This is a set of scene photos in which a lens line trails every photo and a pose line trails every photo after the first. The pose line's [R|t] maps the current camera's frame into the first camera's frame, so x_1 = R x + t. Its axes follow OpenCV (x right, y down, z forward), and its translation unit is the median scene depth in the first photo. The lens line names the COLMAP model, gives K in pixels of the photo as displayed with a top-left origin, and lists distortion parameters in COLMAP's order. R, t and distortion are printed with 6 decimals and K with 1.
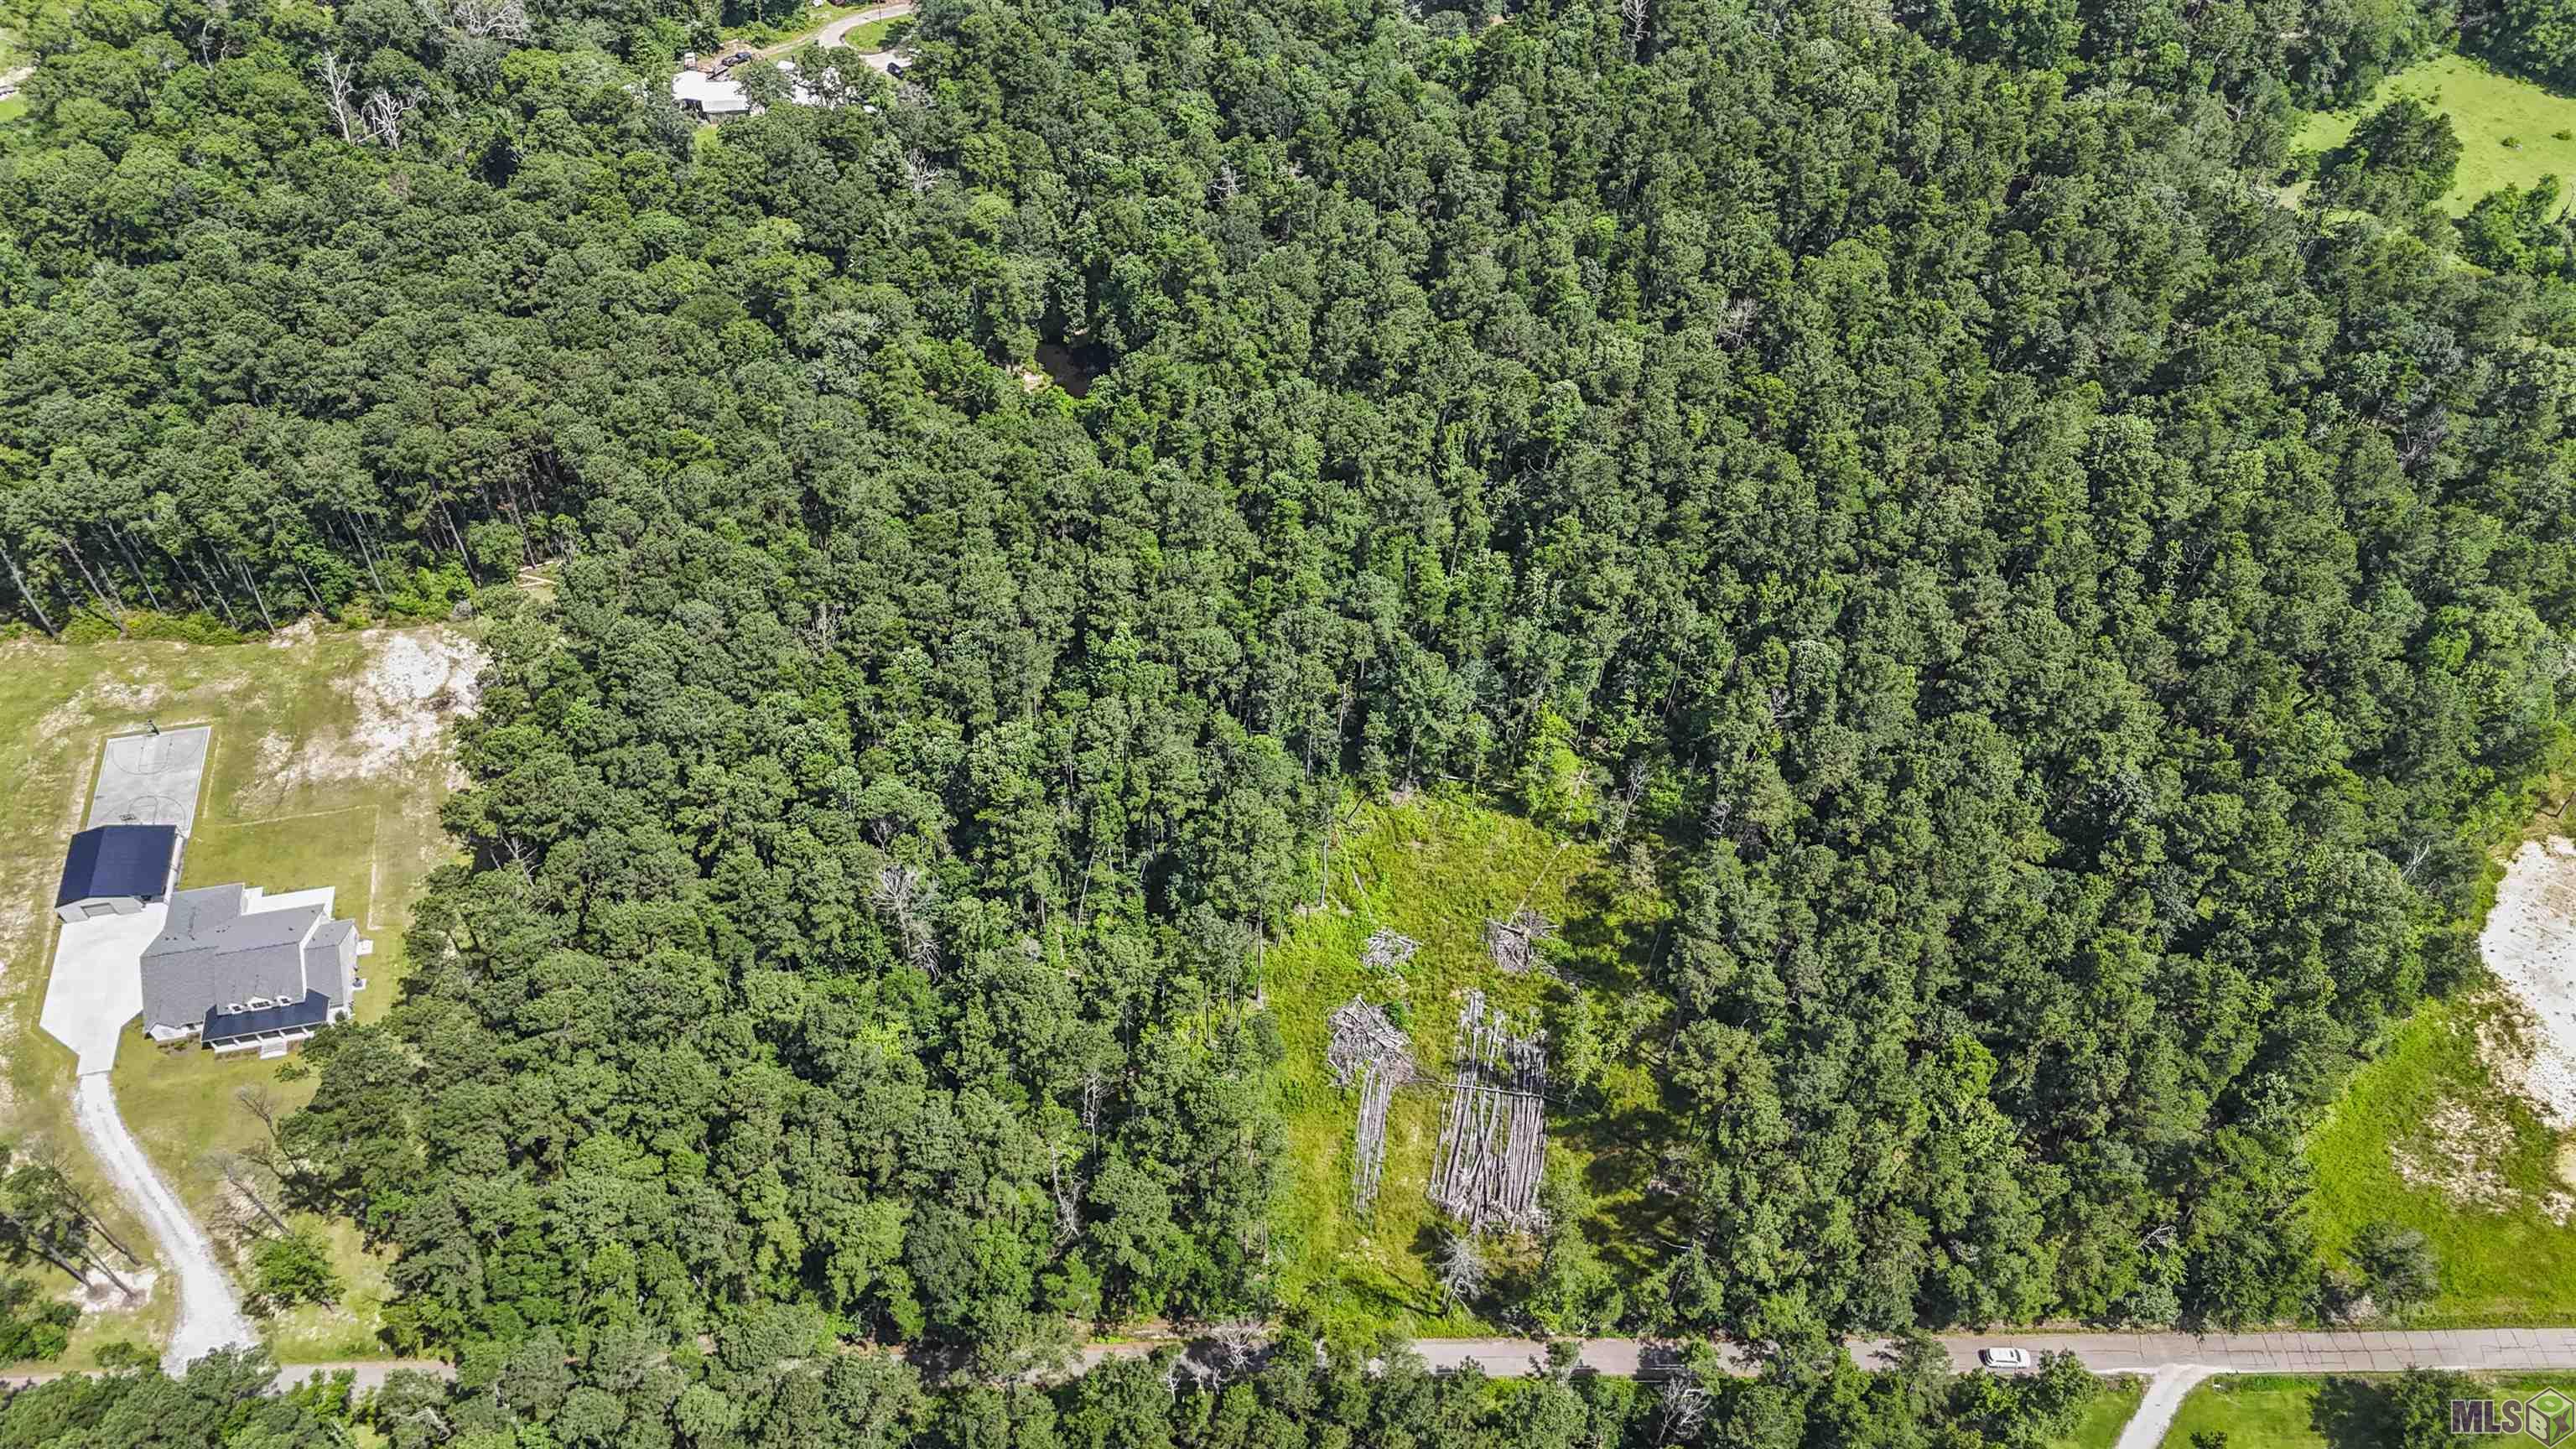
lens RADIAL K [[1893.1, 0, 1288.0], [0, 1893.1, 724.5], [0, 0, 1]] dist [0.055392, -0.064794]
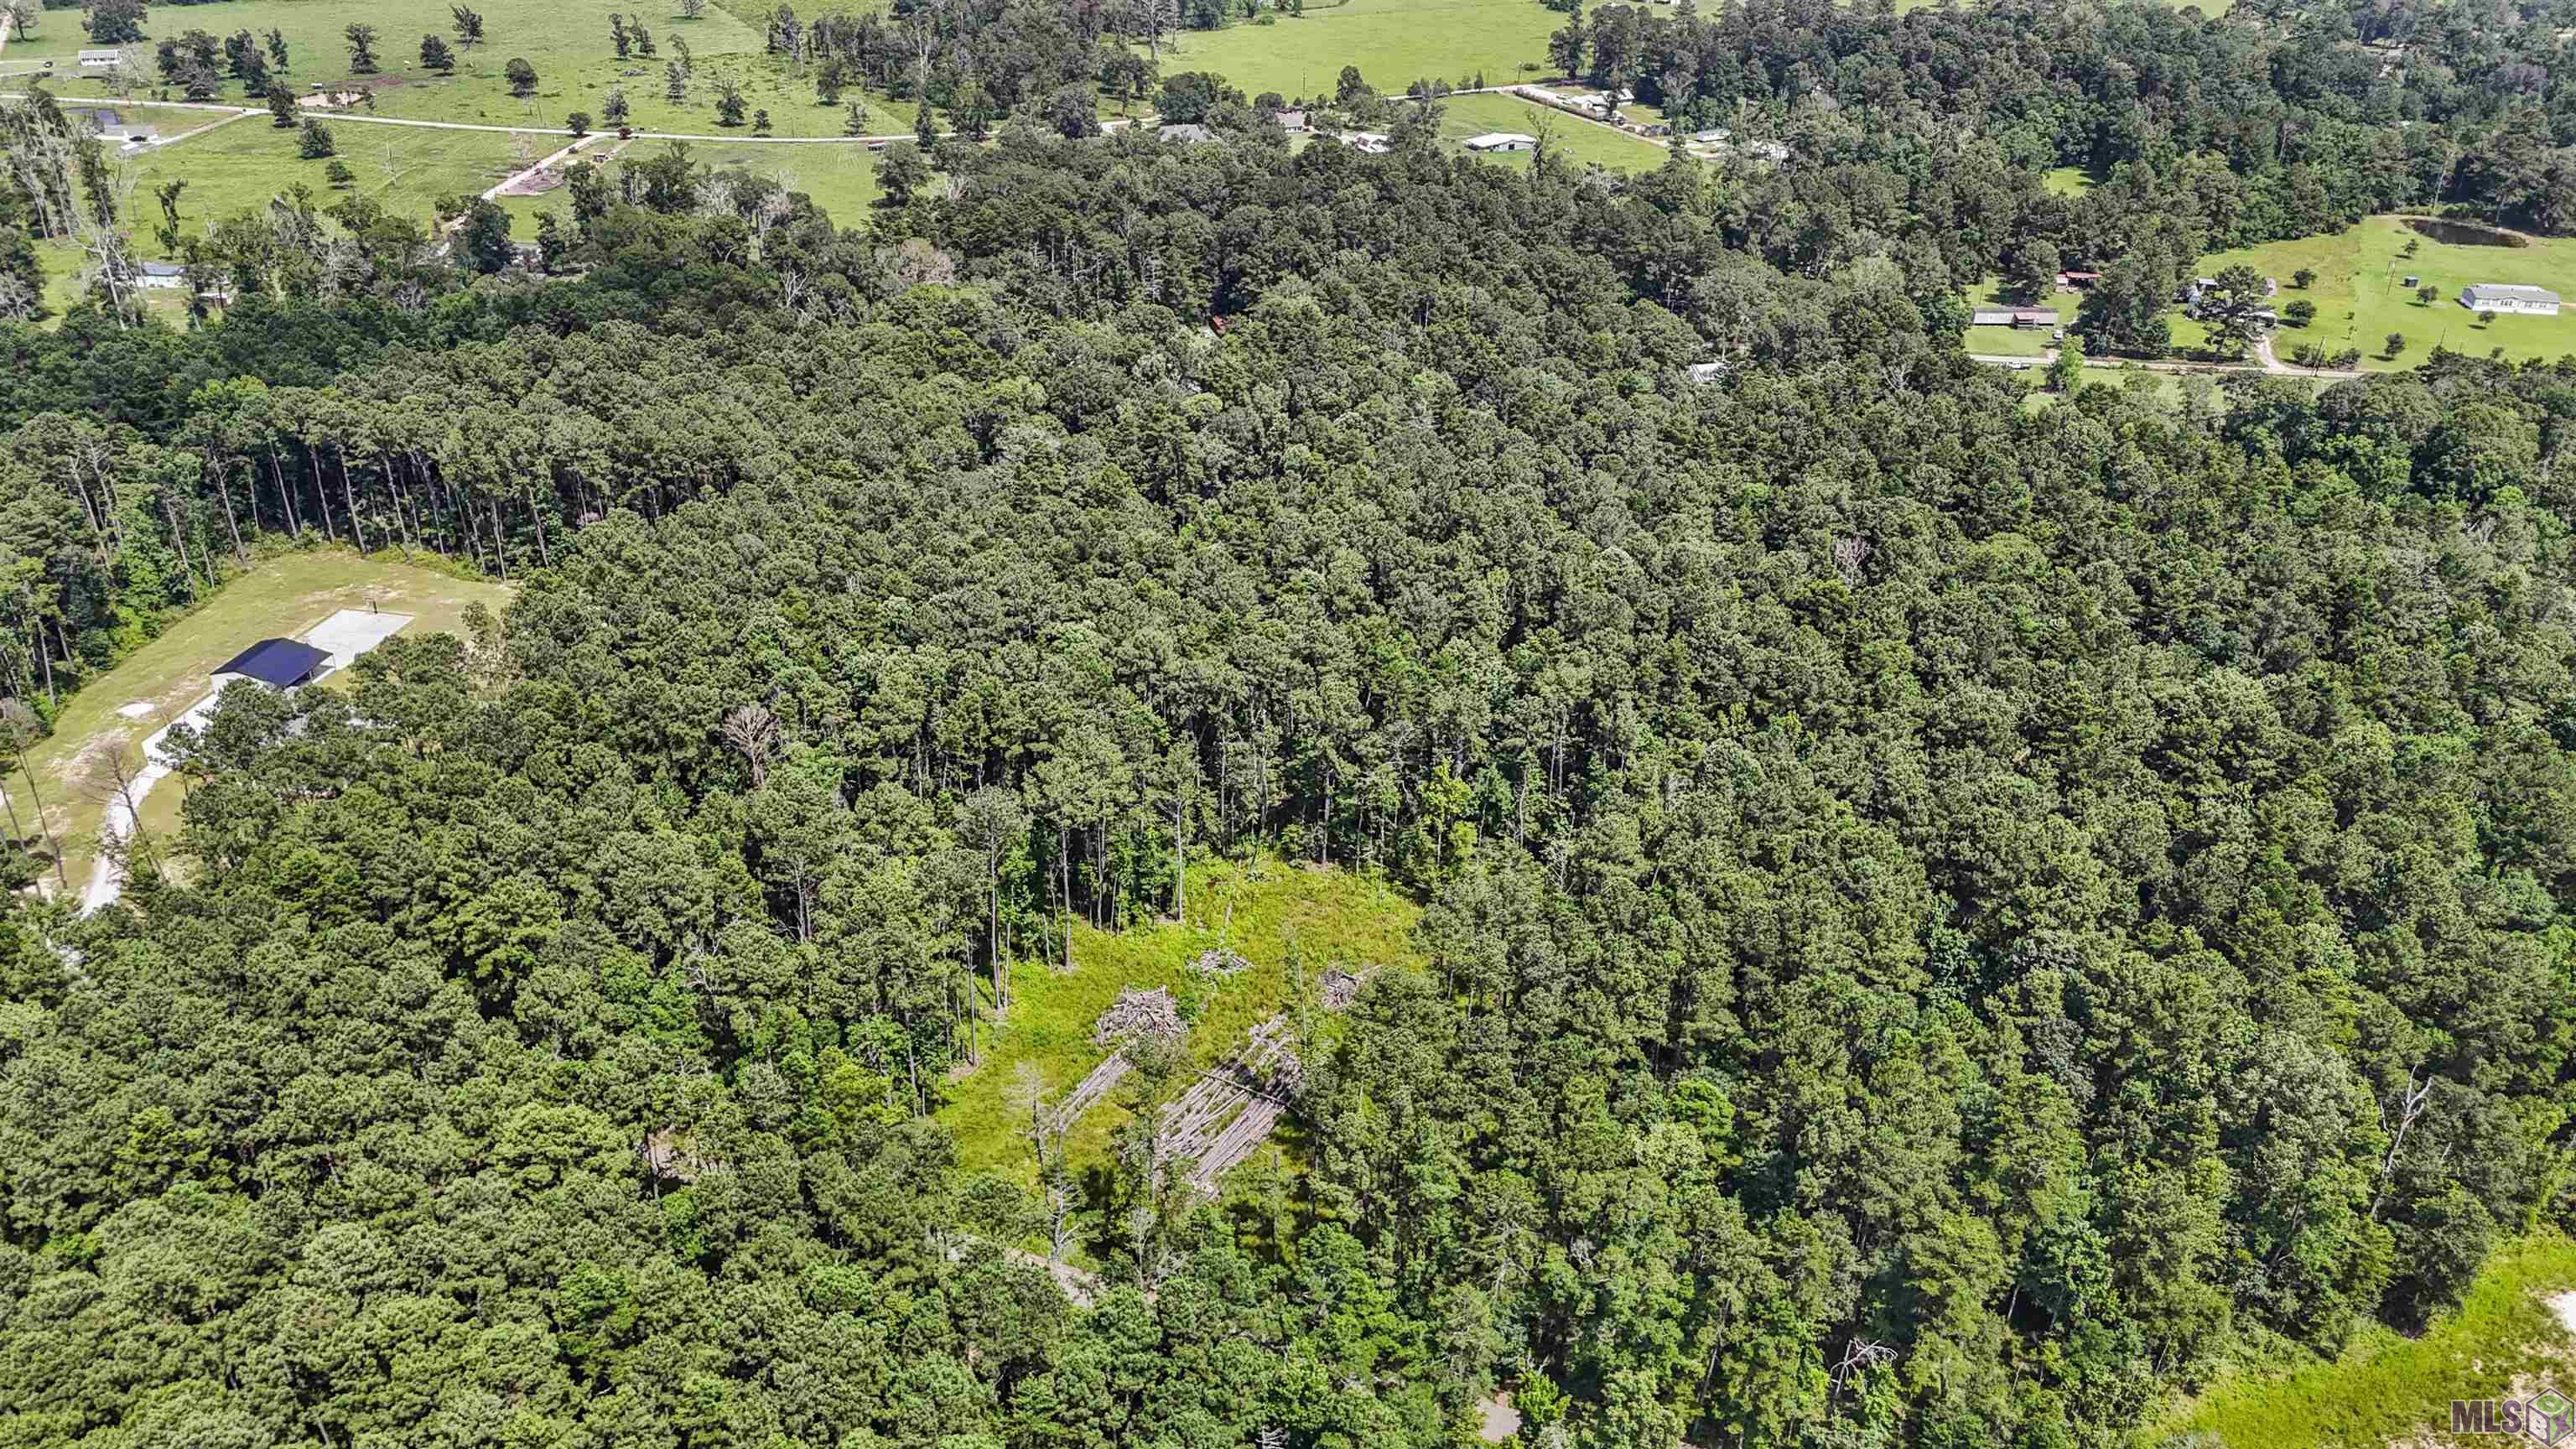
lens RADIAL K [[1893.1, 0, 1288.0], [0, 1893.1, 724.5], [0, 0, 1]] dist [0.055392, -0.064794]
pose [[0.916984, 0.177320, -0.357350, 0.410358], [-0.293722, 0.906255, -0.304021, 0.288113], [0.269941, 0.383744, 0.883104, 0.124637]]
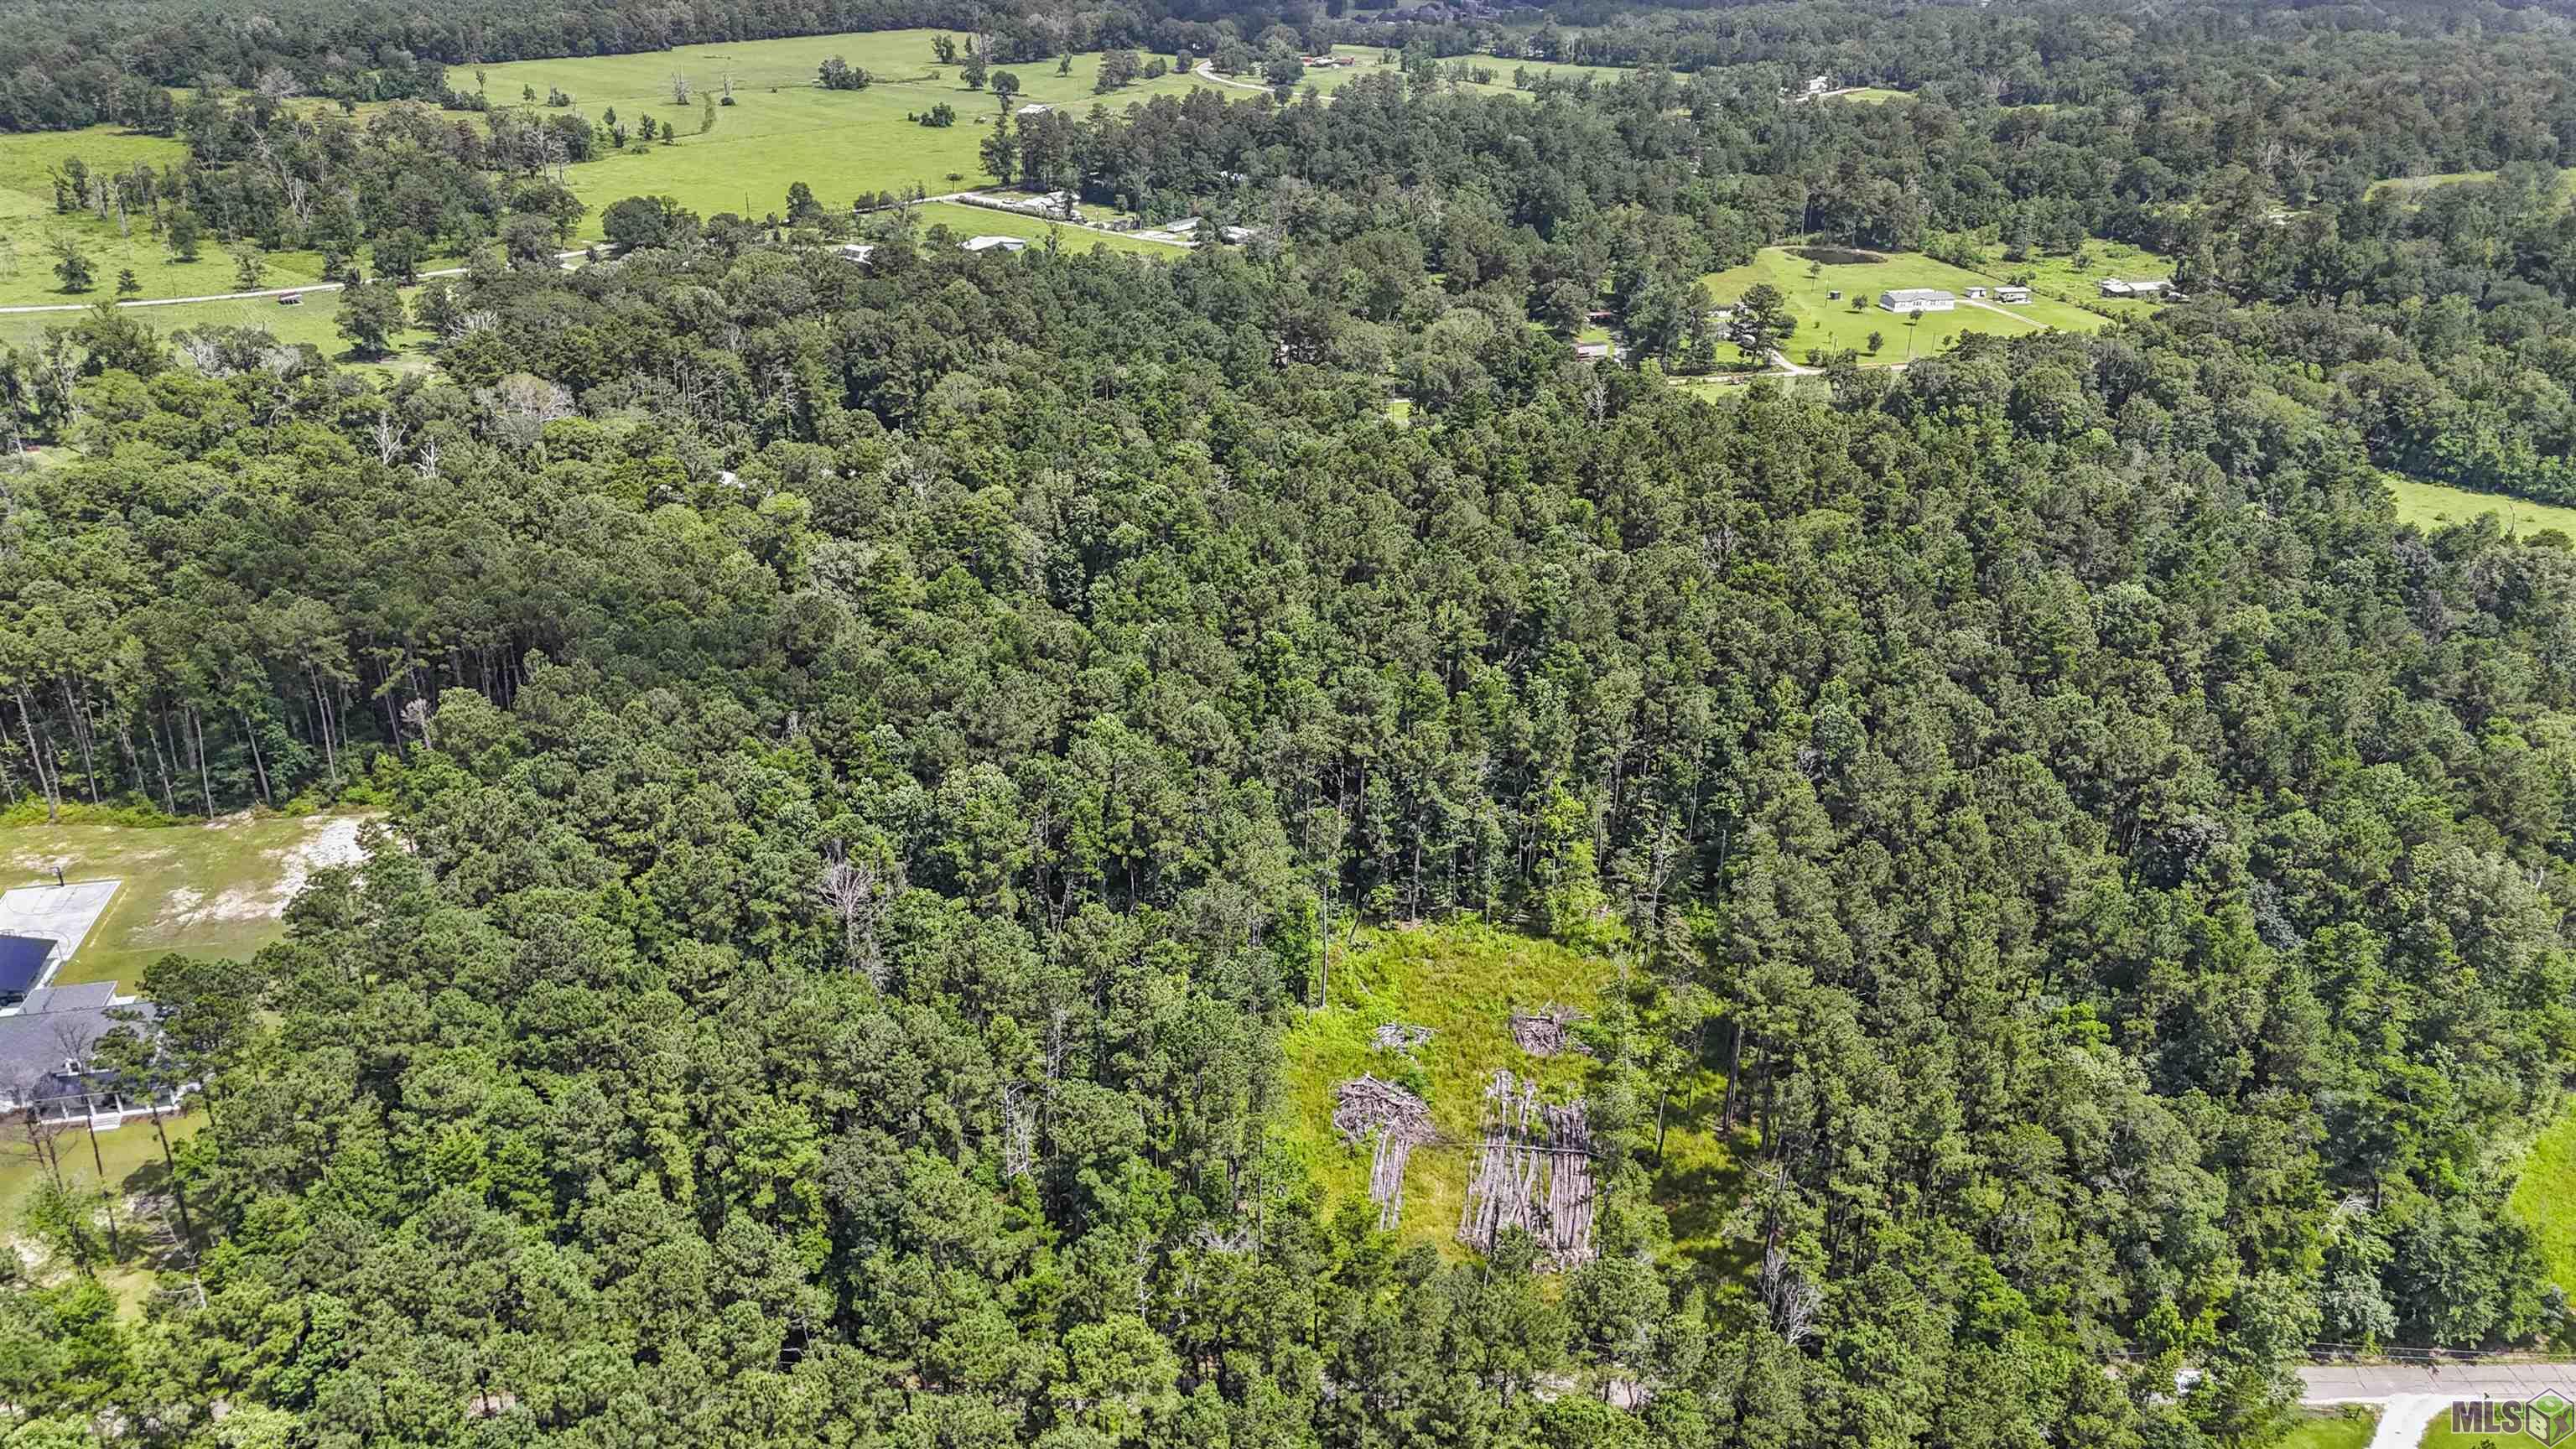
lens RADIAL K [[1893.1, 0, 1288.0], [0, 1893.1, 724.5], [0, 0, 1]] dist [0.055392, -0.064794]
pose [[0.999897, -0.014028, 0.003070, 0.000002], [0.014025, 0.907997, -0.418743, 0.355496], [0.003086, 0.418743, 0.908100, 0.138887]]
